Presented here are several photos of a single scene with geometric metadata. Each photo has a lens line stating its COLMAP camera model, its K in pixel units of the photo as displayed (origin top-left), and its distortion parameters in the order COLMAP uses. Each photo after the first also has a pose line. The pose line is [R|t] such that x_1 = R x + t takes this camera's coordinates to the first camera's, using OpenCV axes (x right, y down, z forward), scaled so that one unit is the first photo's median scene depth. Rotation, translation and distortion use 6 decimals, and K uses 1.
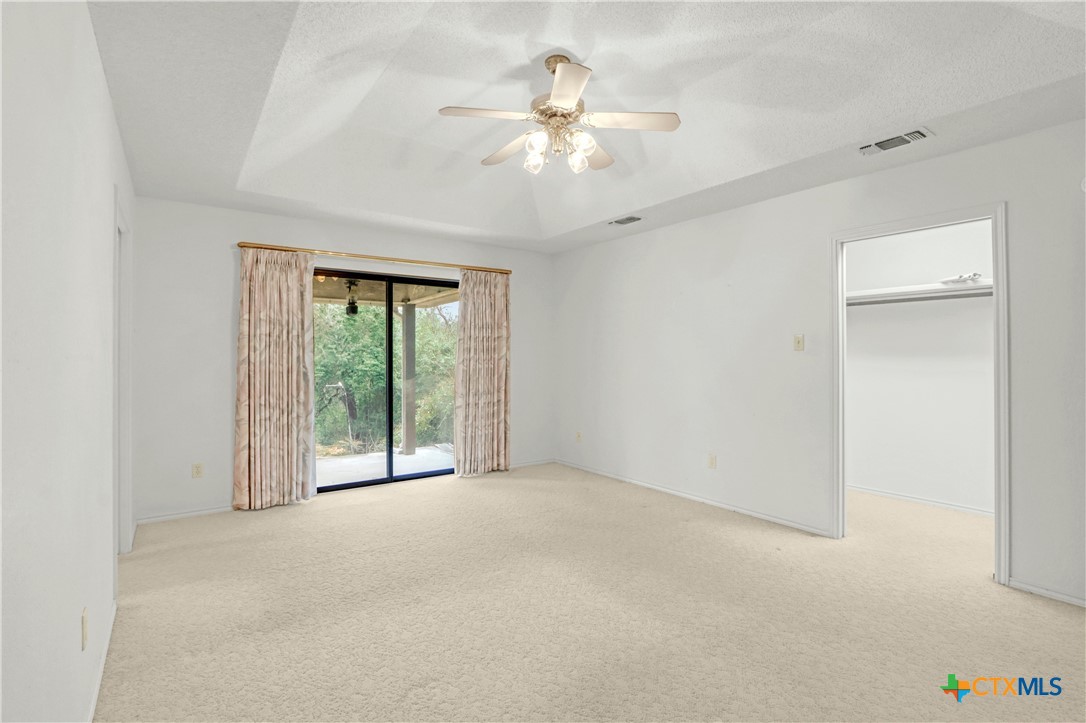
lens RADIAL K [[498.2, 0, 543.9], [0, 498.2, 358.6], [0, 0, 1]] dist [-0.015838, 0.000744]
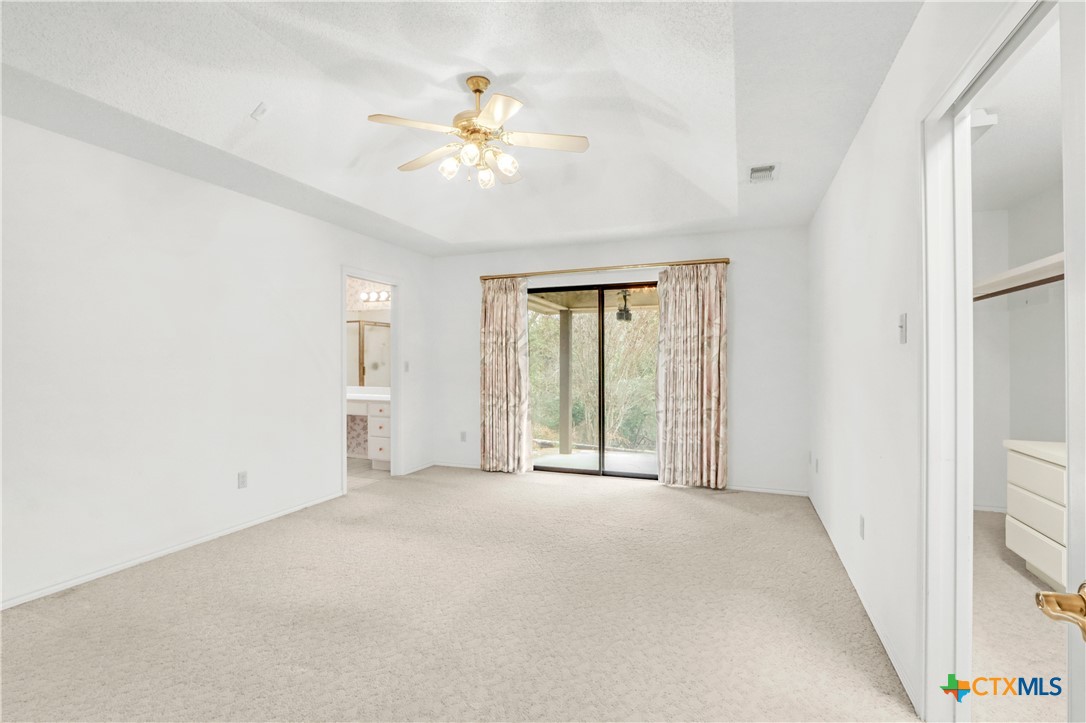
lens RADIAL K [[524.5, 0, 545.1], [0, 524.5, 361.2], [0, 0, 1]] dist [-0.013081, -0.001637]
pose [[0.540670, -0.001417, -0.841233, 0.583723], [-0.003720, 0.999985, -0.004075, 0.005884], [0.841226, 0.005333, 0.540657, 0.282507]]
